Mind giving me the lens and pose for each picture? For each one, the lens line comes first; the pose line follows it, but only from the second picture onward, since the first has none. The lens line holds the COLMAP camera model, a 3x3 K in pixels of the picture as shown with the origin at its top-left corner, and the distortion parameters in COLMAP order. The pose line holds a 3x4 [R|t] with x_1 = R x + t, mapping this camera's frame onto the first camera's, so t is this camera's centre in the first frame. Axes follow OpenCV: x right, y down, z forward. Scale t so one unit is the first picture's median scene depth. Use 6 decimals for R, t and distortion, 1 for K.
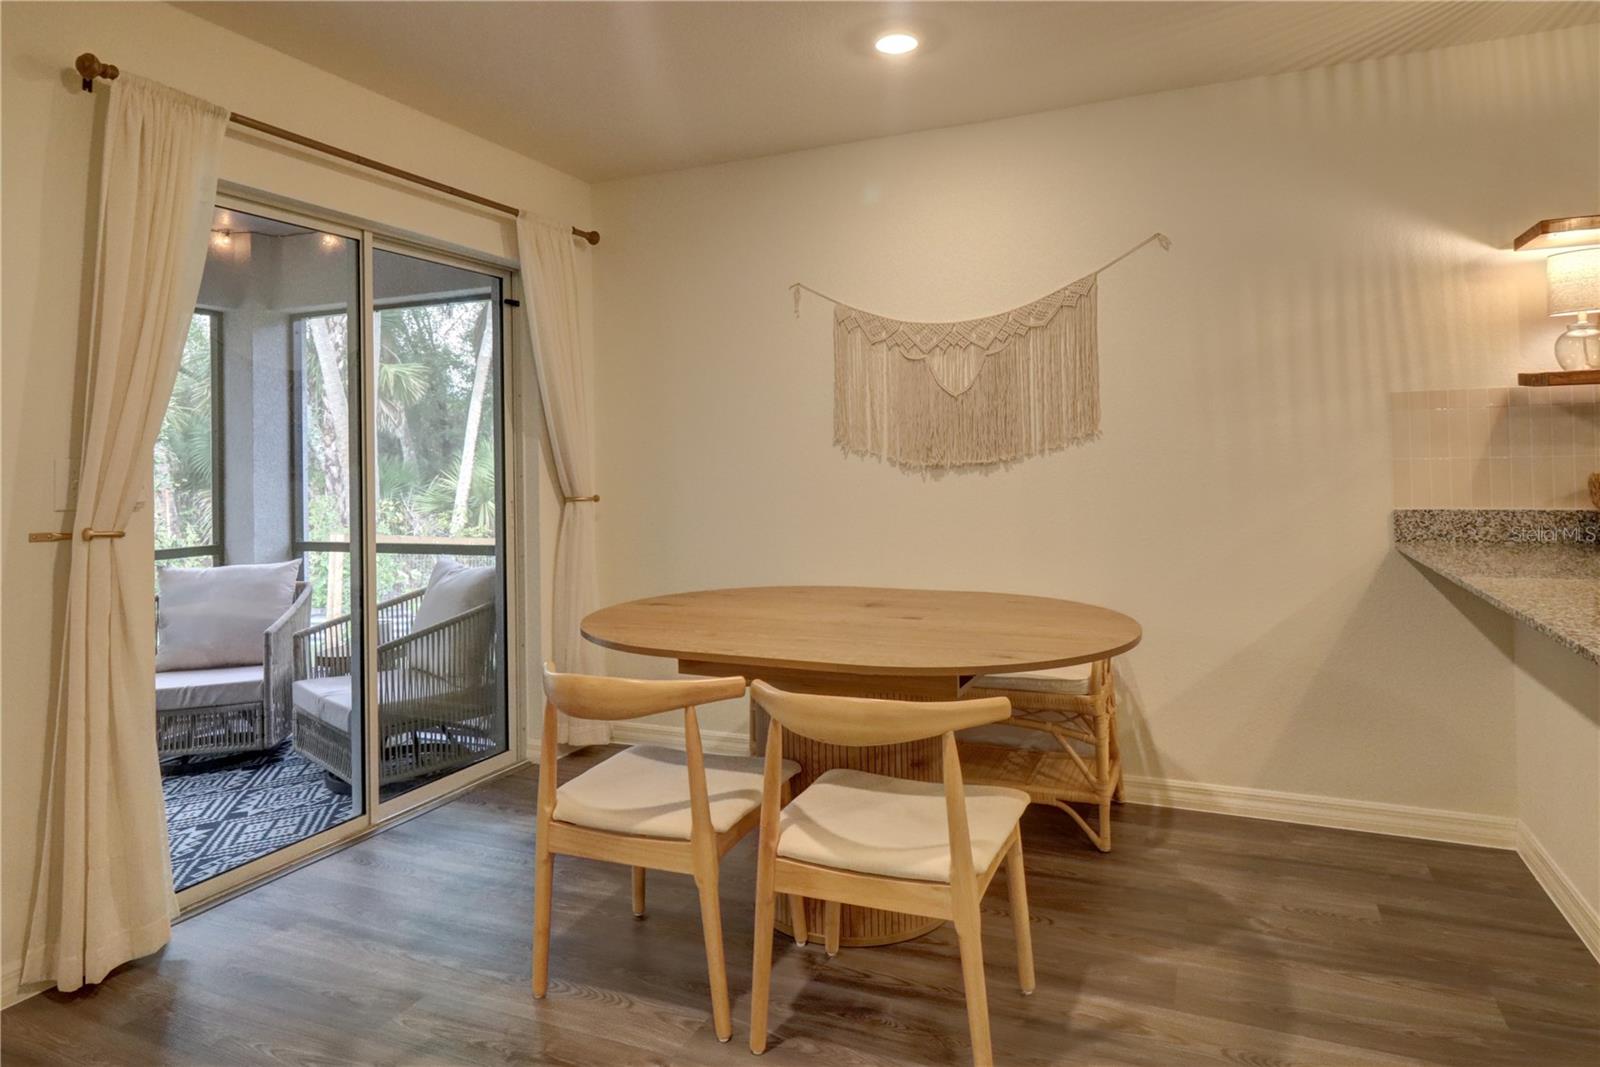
lens RADIAL K [[962.6, 0, 816.1], [0, 962.6, 456.3], [0, 0, 1]] dist [0.008012, 0.001804]
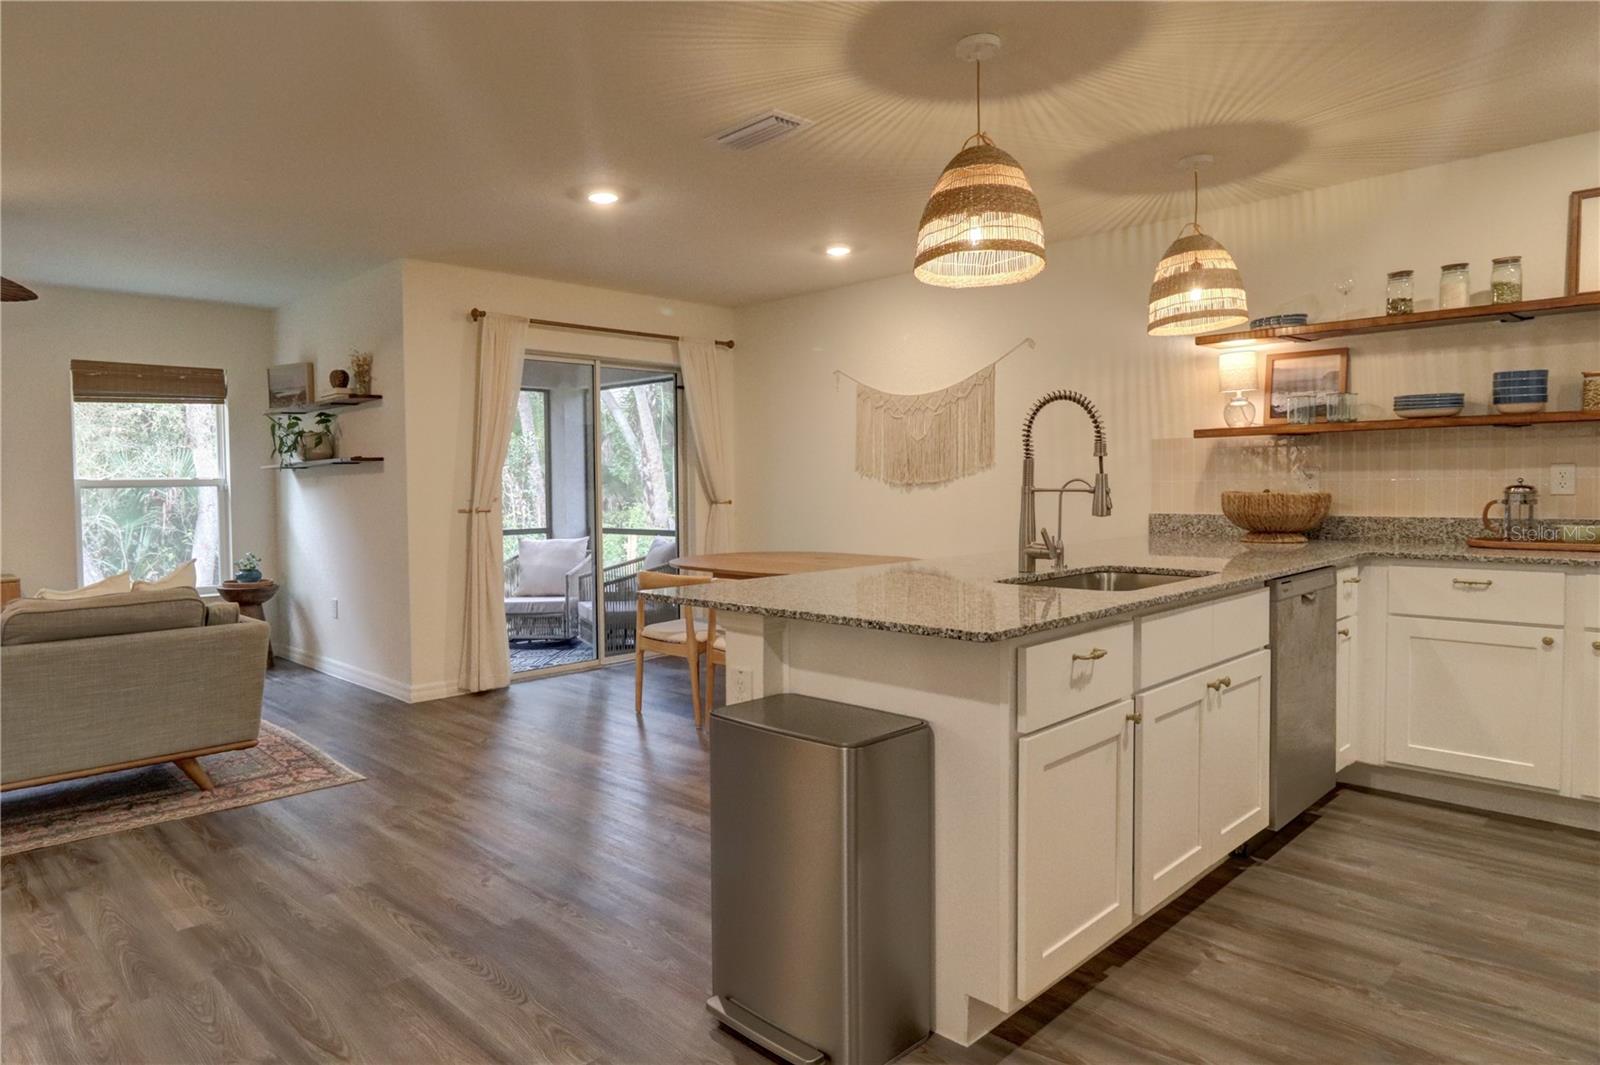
lens RADIAL K [[962.5, 0, 737.0], [0, 962.5, 524.0], [0, 0, 1]] dist [0.003151, 0.000662]
pose [[0.919439, 0.022951, -0.392562, 0.525257], [-0.001340, 0.998472, 0.055236, -0.012350], [0.393230, -0.050261, 0.918065, -0.636548]]
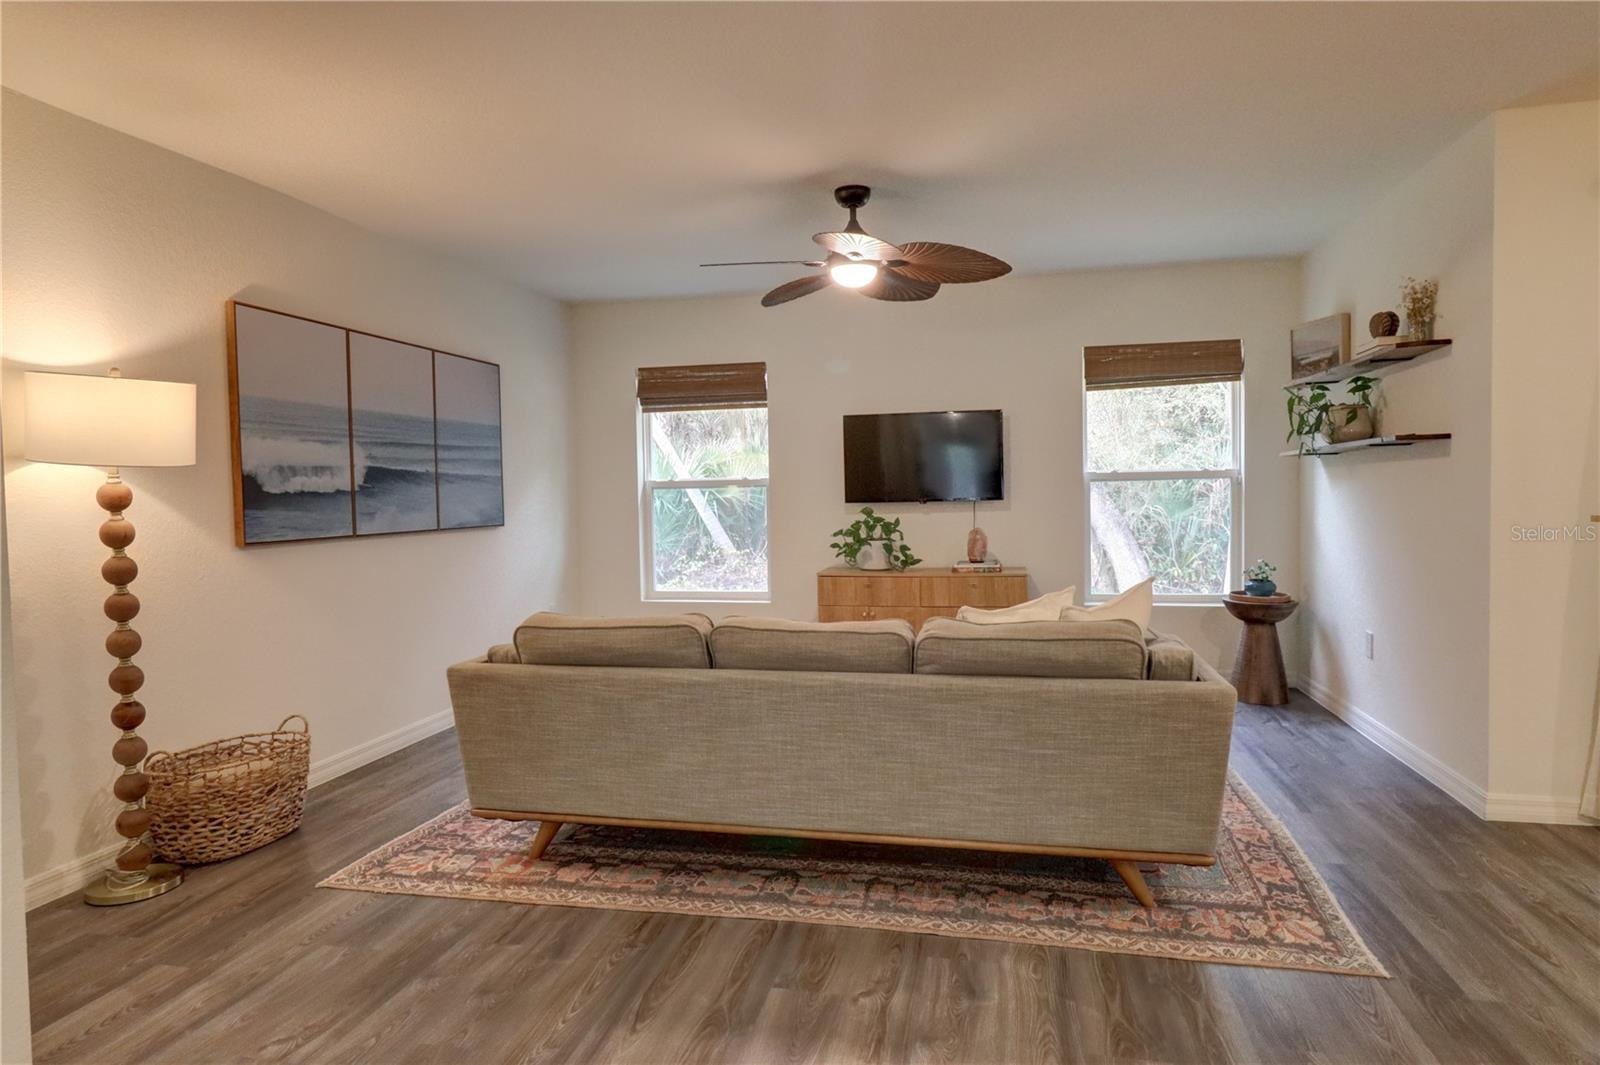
lens RADIAL K [[927.7, 0, 807.2], [0, 927.7, 518.8], [0, 0, 1]] dist [0.000116, 0.000977]
pose [[0.199701, 0.046298, -0.978762, 0.211375], [0.020504, 0.998467, 0.051414, -0.007048], [0.979642, -0.030336, 0.198446, -0.286591]]
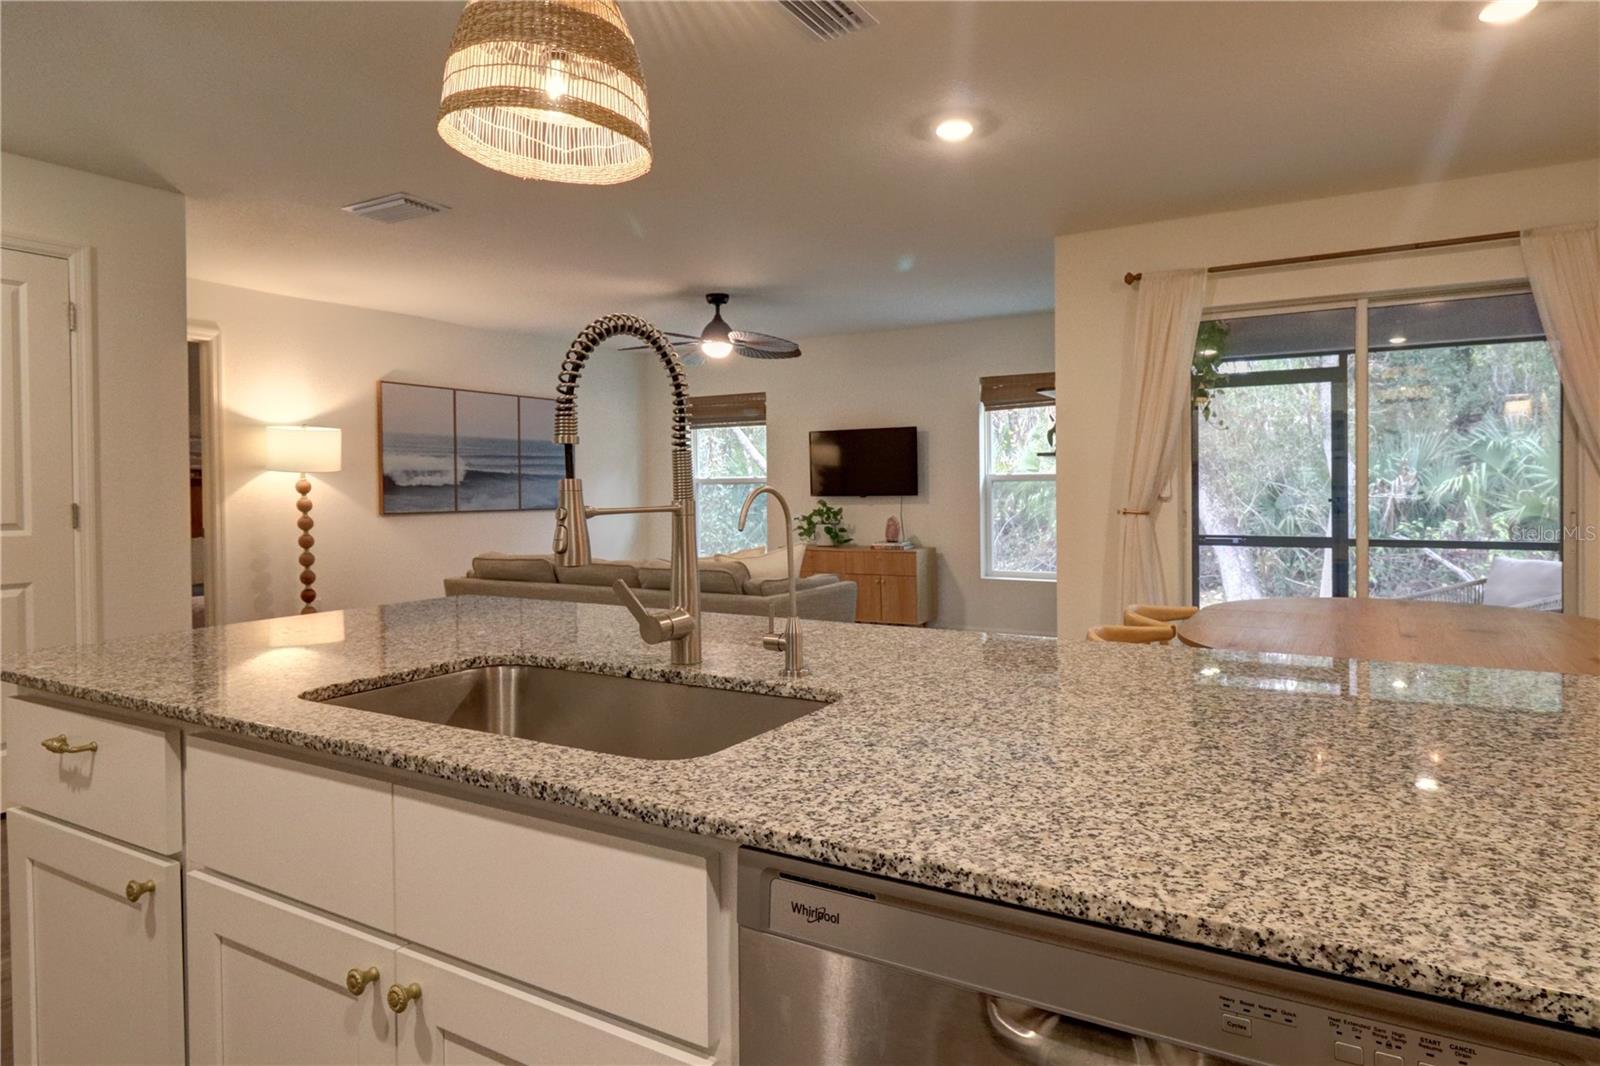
lens RADIAL K [[942.5, 0, 801.6], [0, 942.5, 490.7], [0, 0, 1]] dist [-0.003133, -0.000819]
pose [[-0.122038, 0.023156, -0.992255, 0.861920], [0.017114, 0.999628, 0.021223, -0.011234], [0.992378, -0.014392, -0.122389, 0.376702]]
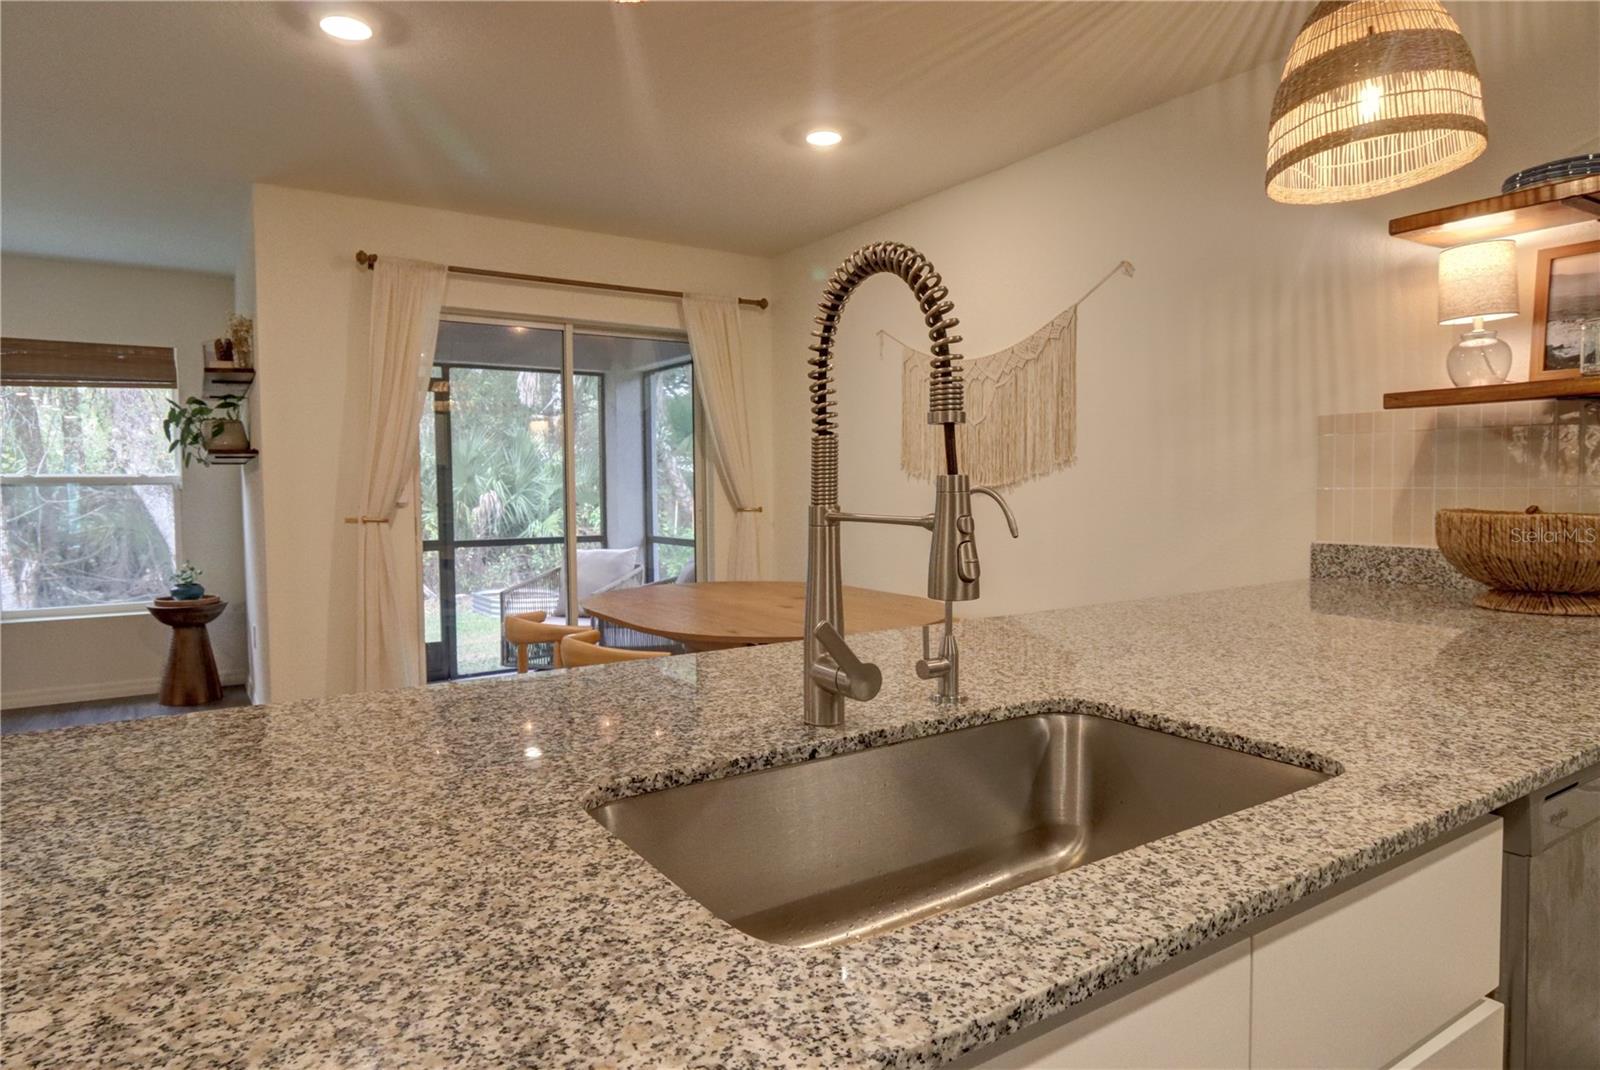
lens RADIAL K [[936.7, 0, 804.0], [0, 936.7, 529.2], [0, 0, 1]] dist [0.001957, -0.000370]
pose [[0.838101, 0.038128, -0.544181, 0.597902], [-0.004638, 0.998016, 0.062783, -0.010777], [0.545496, -0.050095, 0.836615, -0.016342]]
